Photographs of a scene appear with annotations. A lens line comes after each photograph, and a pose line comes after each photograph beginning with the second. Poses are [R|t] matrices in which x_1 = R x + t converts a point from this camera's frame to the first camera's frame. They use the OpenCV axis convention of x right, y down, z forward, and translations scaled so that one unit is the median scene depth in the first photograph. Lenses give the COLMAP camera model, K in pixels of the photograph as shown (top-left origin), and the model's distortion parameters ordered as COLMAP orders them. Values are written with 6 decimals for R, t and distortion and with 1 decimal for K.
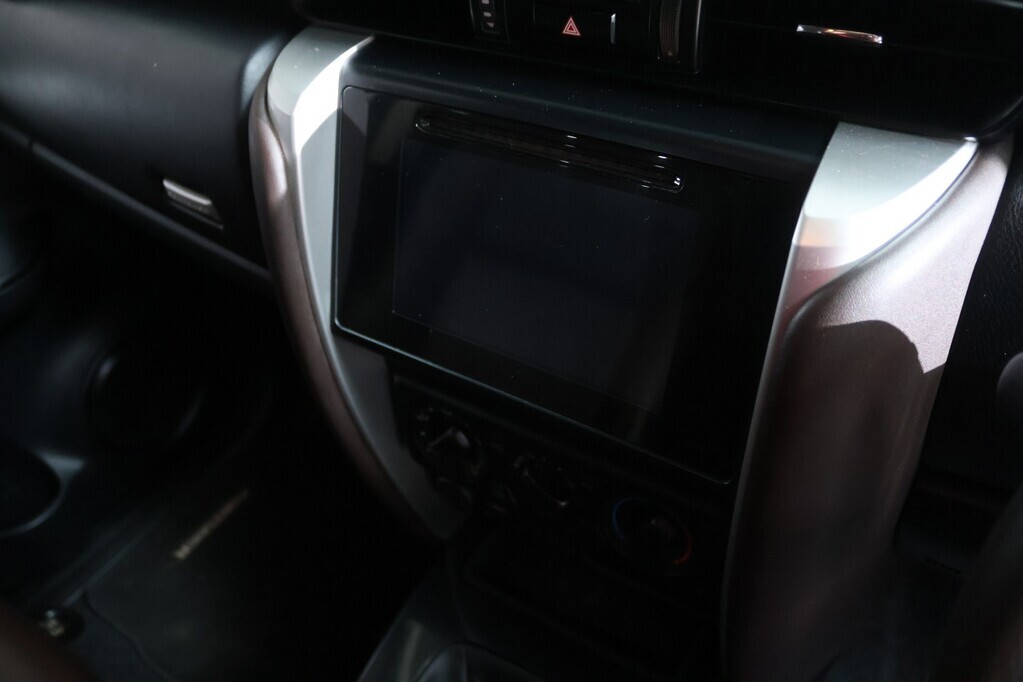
lens RADIAL K [[814.2, 0, 507.2], [0, 814.2, 344.2], [0, 0, 1]] dist [-0.105495, 0.024623]
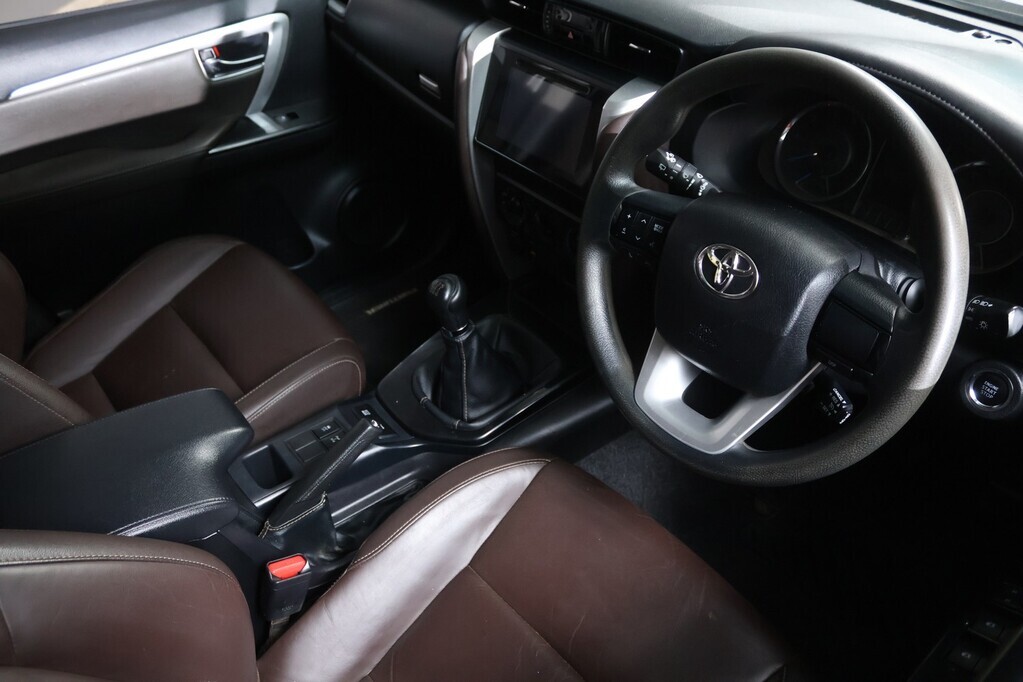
lens RADIAL K [[814.2, 0, 510.2], [0, 814.2, 339.3], [0, 0, 1]] dist [-0.105495, 0.024623]
pose [[0.952300, 0.224972, -0.206184, 0.253260], [-0.223317, 0.974234, 0.031576, 0.221226], [0.207975, 0.015975, 0.978004, -0.651753]]
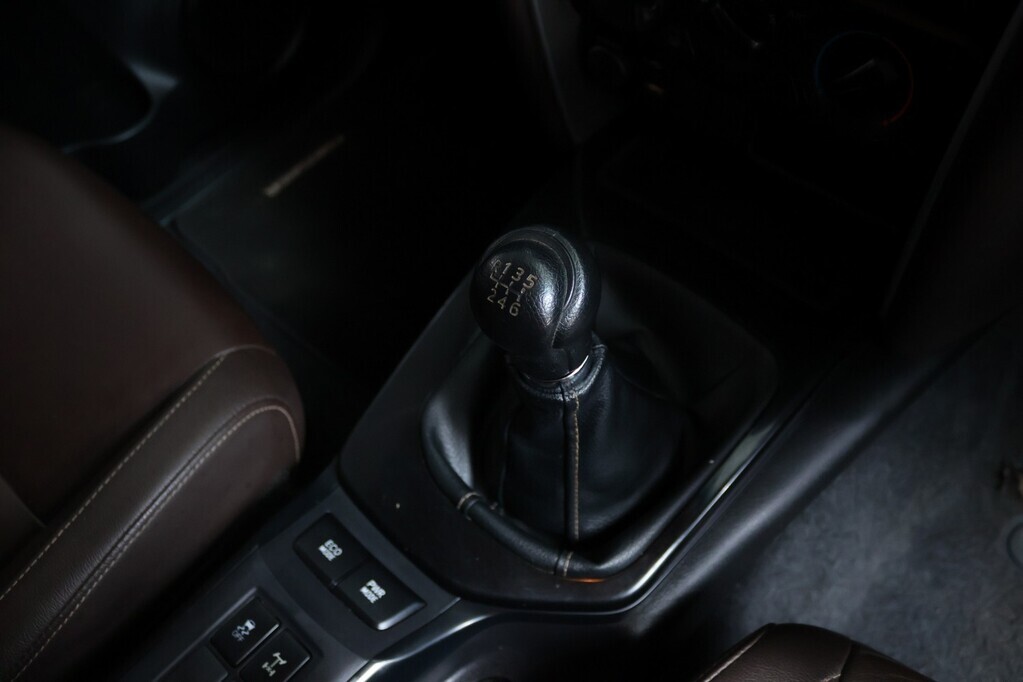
lens RADIAL K [[814.2, 0, 514.9], [0, 814.2, 334.8], [0, 0, 1]] dist [-0.105495, 0.024623]
pose [[0.990508, 0.127725, -0.050801, -0.049956], [-0.108635, 0.953835, 0.279996, 0.137744], [0.084218, -0.271819, 0.958656, 0.045093]]
